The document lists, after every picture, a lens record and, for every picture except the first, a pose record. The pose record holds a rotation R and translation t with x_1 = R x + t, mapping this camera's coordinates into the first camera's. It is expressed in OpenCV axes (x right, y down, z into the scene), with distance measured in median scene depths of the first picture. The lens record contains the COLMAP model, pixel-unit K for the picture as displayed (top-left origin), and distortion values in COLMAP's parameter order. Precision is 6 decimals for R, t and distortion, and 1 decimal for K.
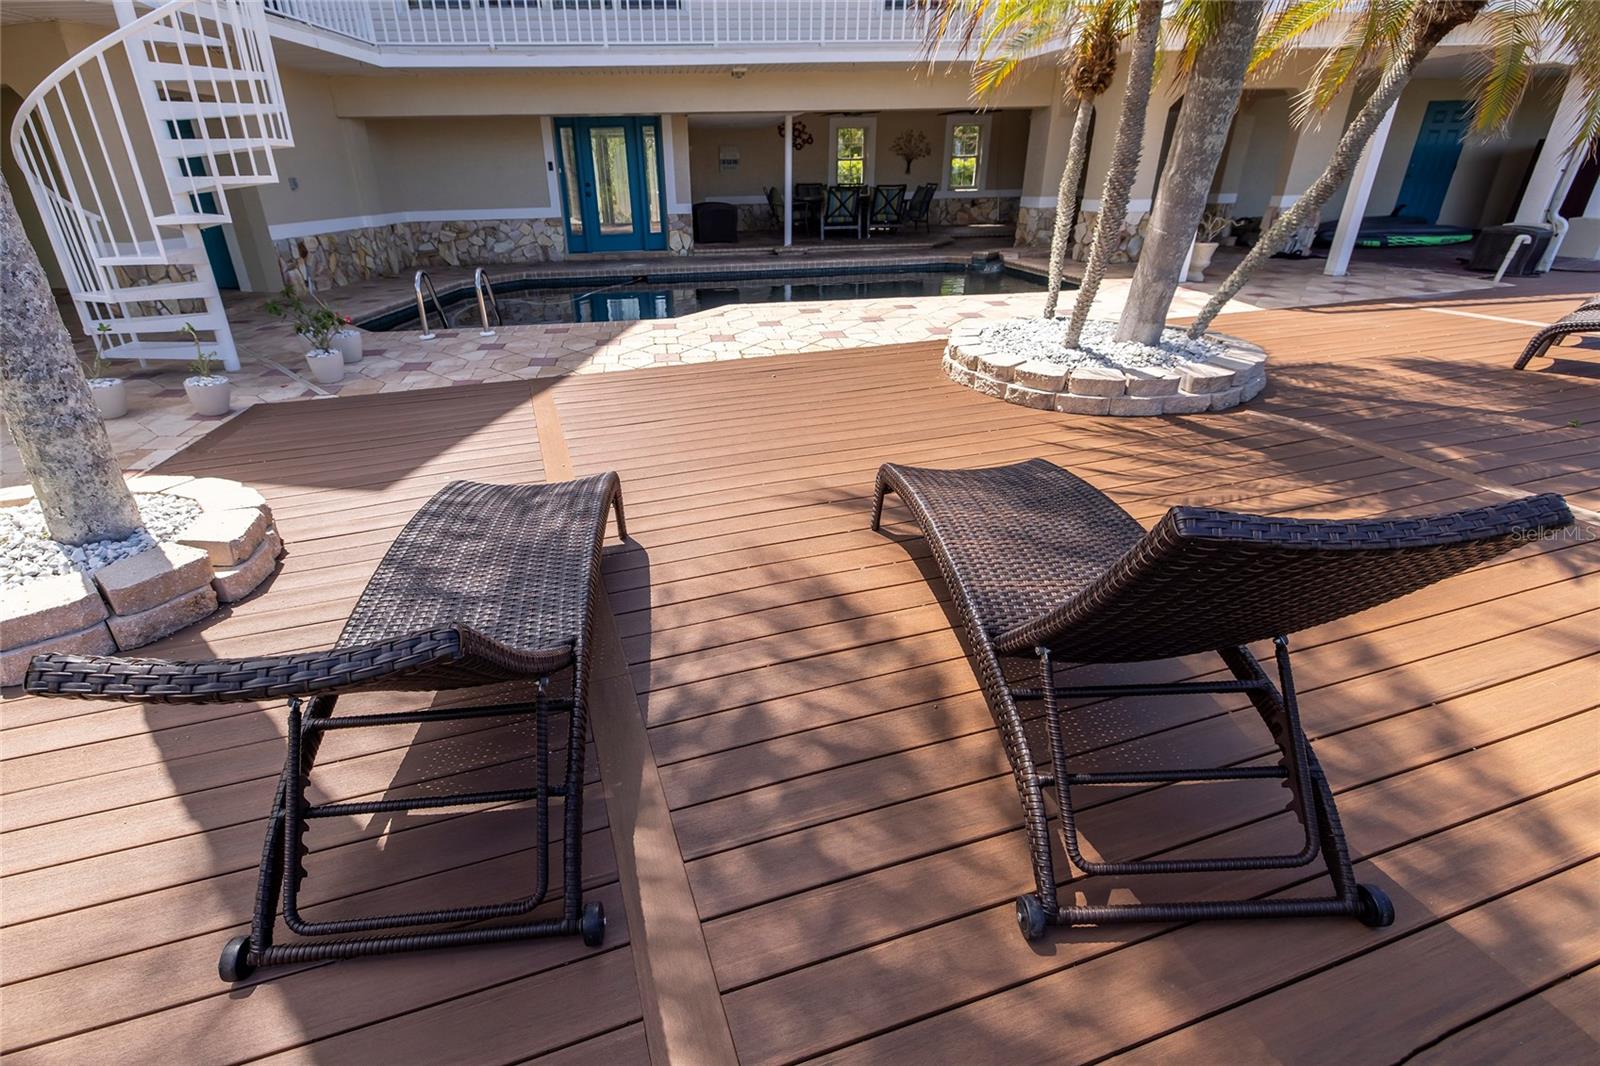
lens RADIAL K [[724.1, 0, 738.4], [0, 724.1, 486.9], [0, 0, 1]] dist [0.000347, -0.001424]
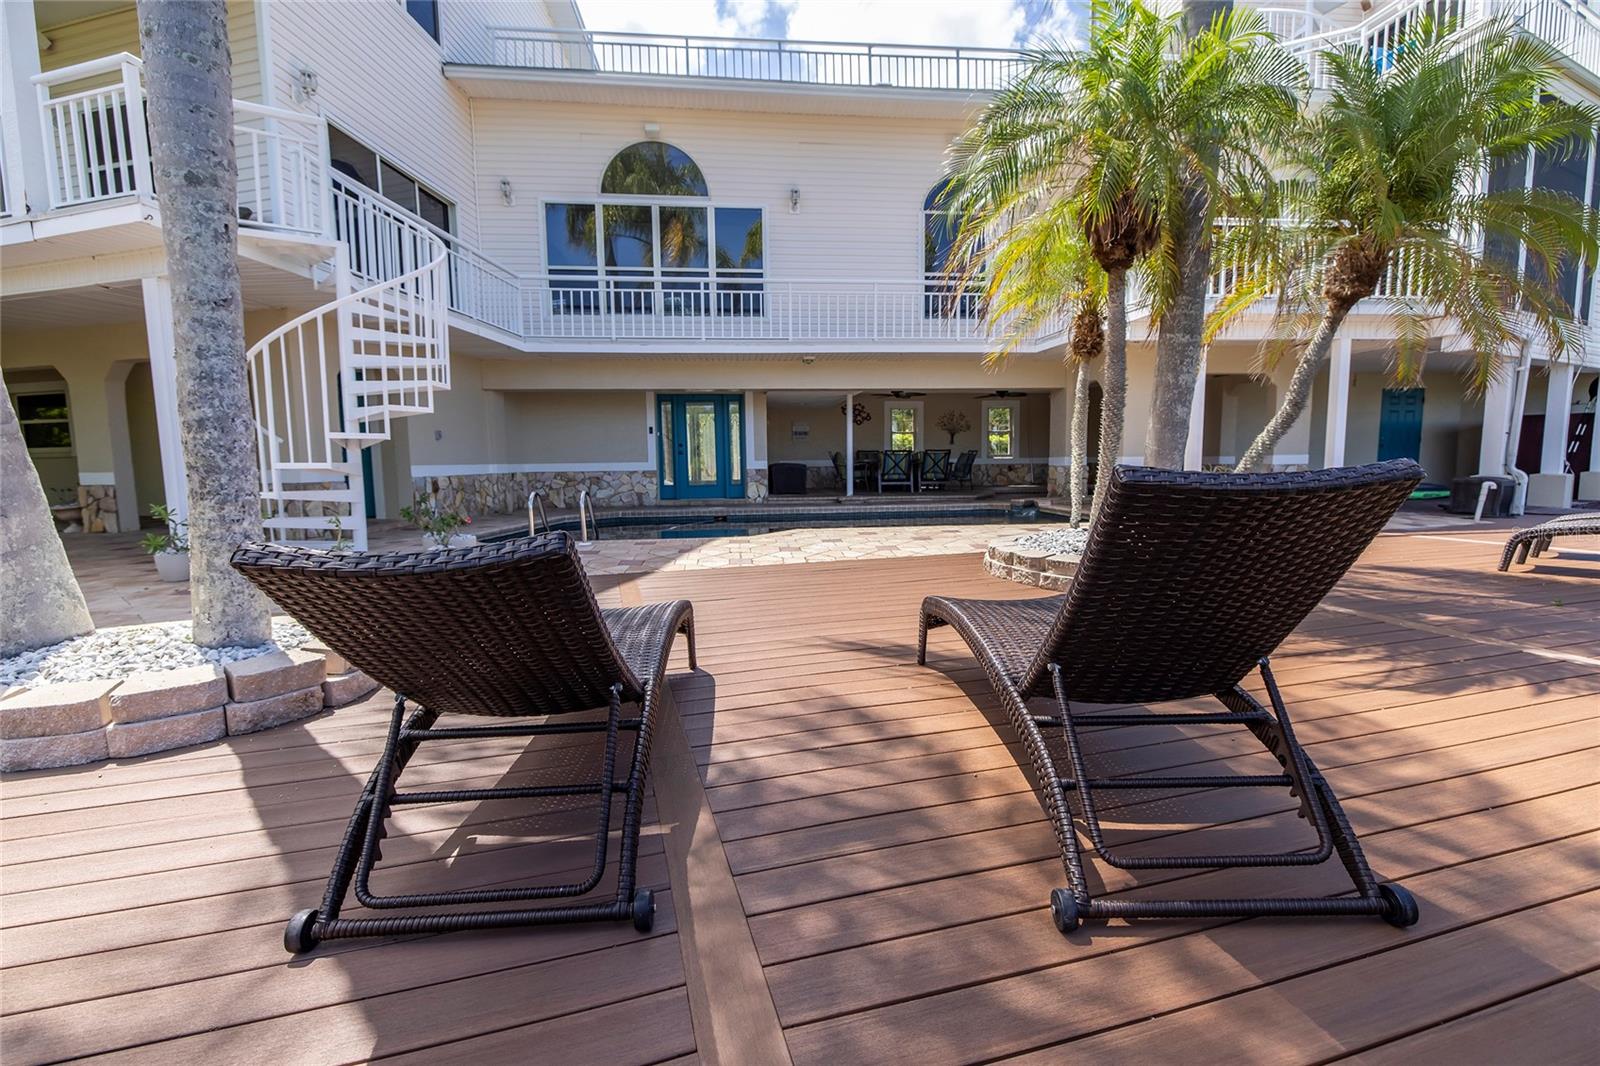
lens RADIAL K [[688.2, 0, 797.5], [0, 688.2, 530.7], [0, 0, 1]] dist [-0.001857, 0.000272]
pose [[0.999761, 0.010755, -0.019052, 0.010634], [-0.016317, 0.946645, -0.321865, 0.122828], [0.014574, 0.322098, 0.946594, -0.034489]]
